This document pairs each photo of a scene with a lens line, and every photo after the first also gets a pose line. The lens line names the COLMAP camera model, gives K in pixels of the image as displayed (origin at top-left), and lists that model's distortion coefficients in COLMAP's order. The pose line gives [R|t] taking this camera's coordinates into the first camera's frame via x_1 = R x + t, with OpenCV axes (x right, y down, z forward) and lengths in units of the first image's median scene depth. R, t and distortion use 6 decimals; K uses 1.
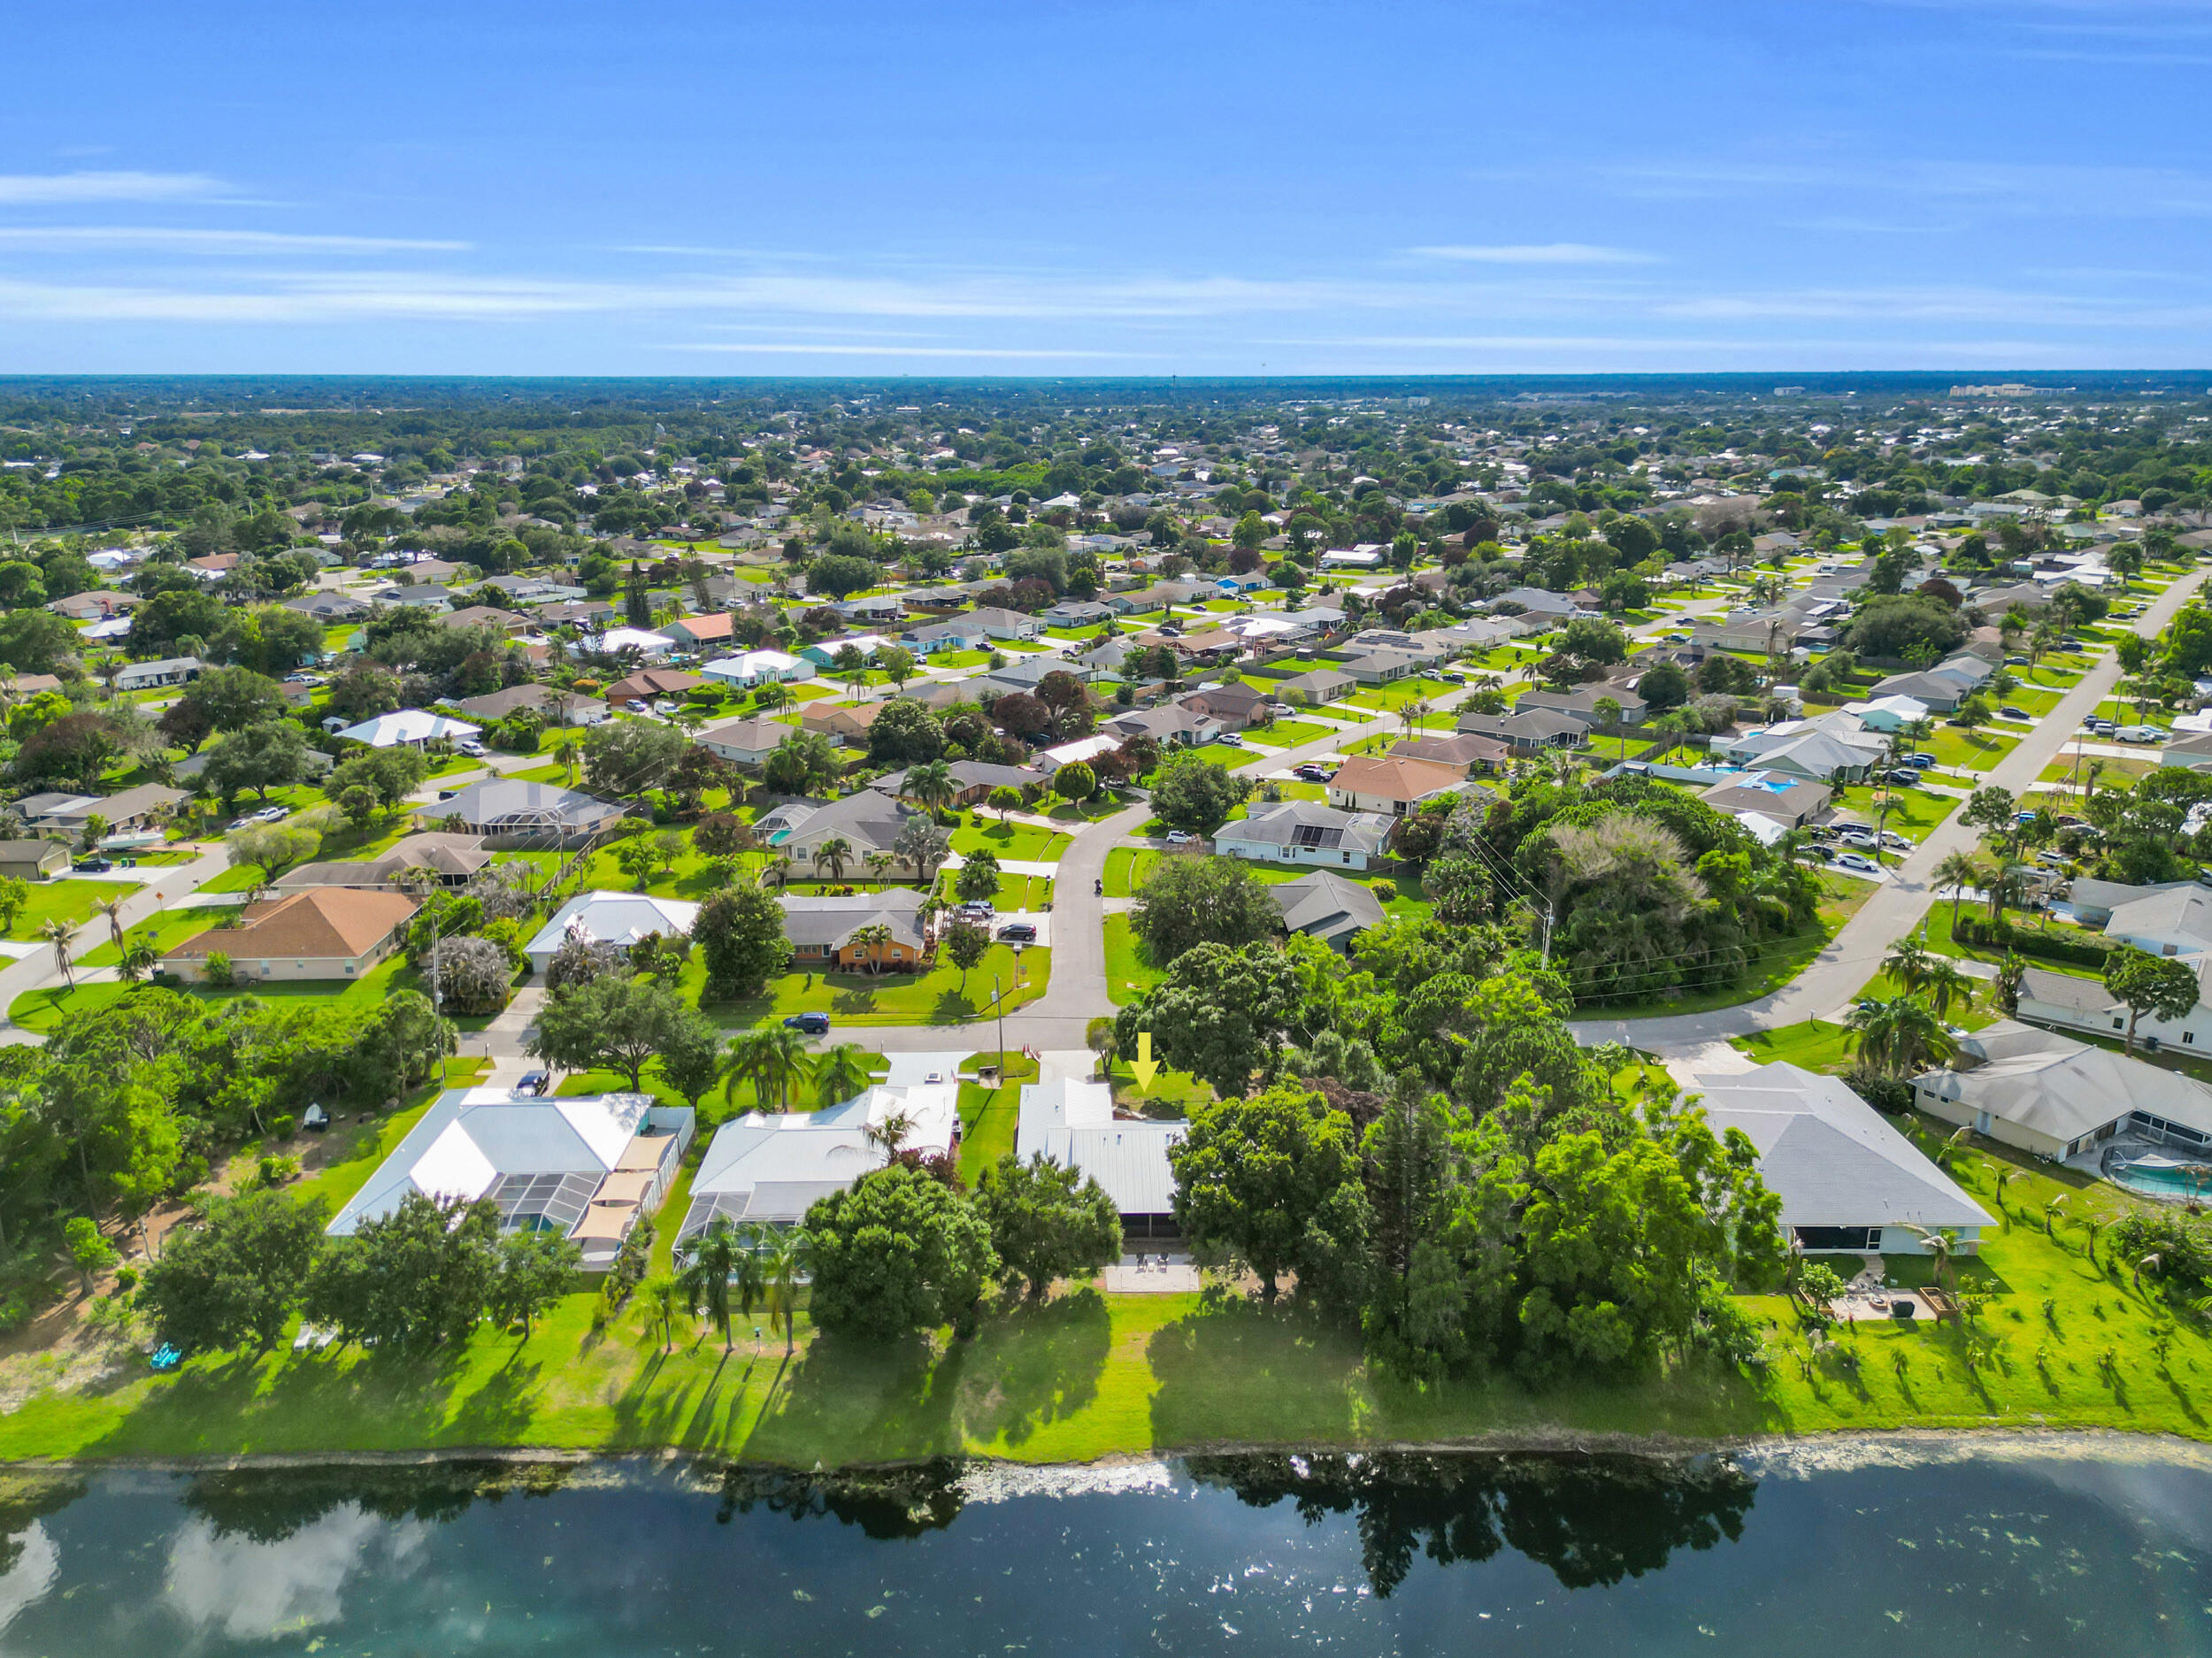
lens RADIAL K [[1564.3, 0, 1086.5], [0, 1564.3, 783.2], [0, 0, 1]] dist [0.096031, -0.122857]
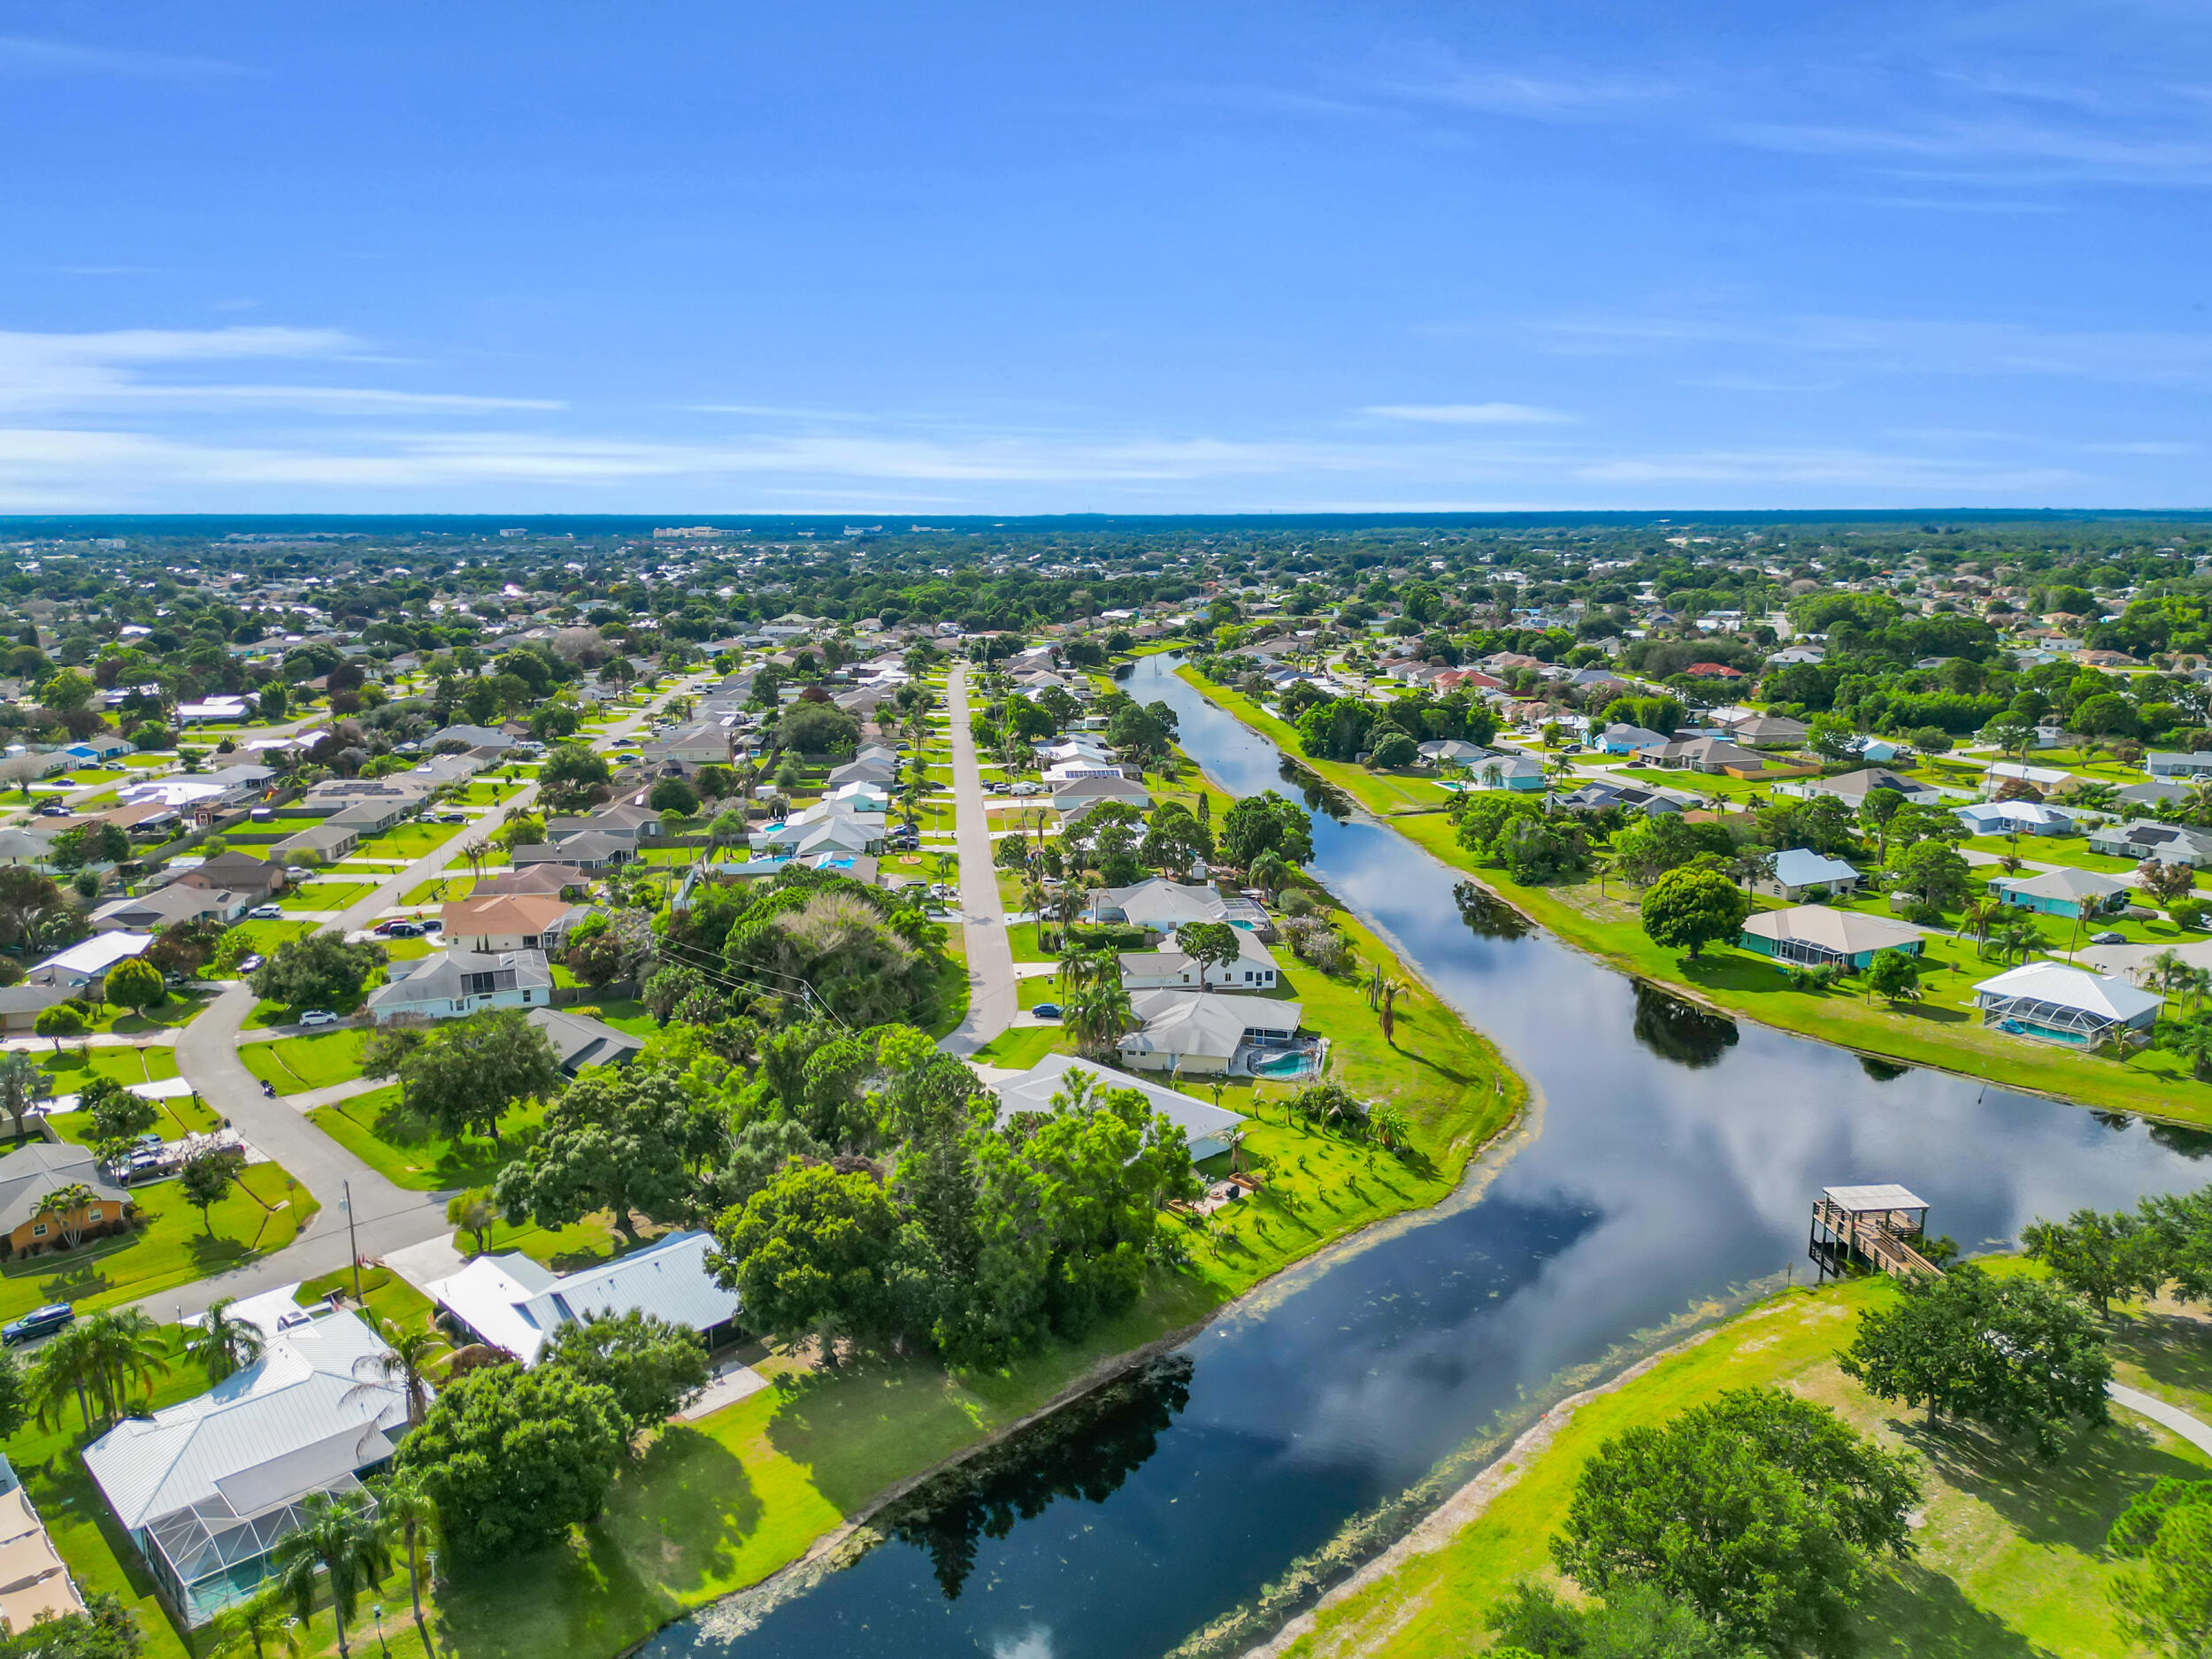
lens RADIAL K [[1564.4, 0, 1086.5], [0, 1564.4, 783.7], [0, 0, 1]] dist [0.096031, -0.122857]
pose [[0.725347, -0.115901, 0.678556, -0.281468], [0.172976, 0.984785, -0.016697, -0.007391], [-0.666297, 0.129485, 0.734359, 0.034638]]
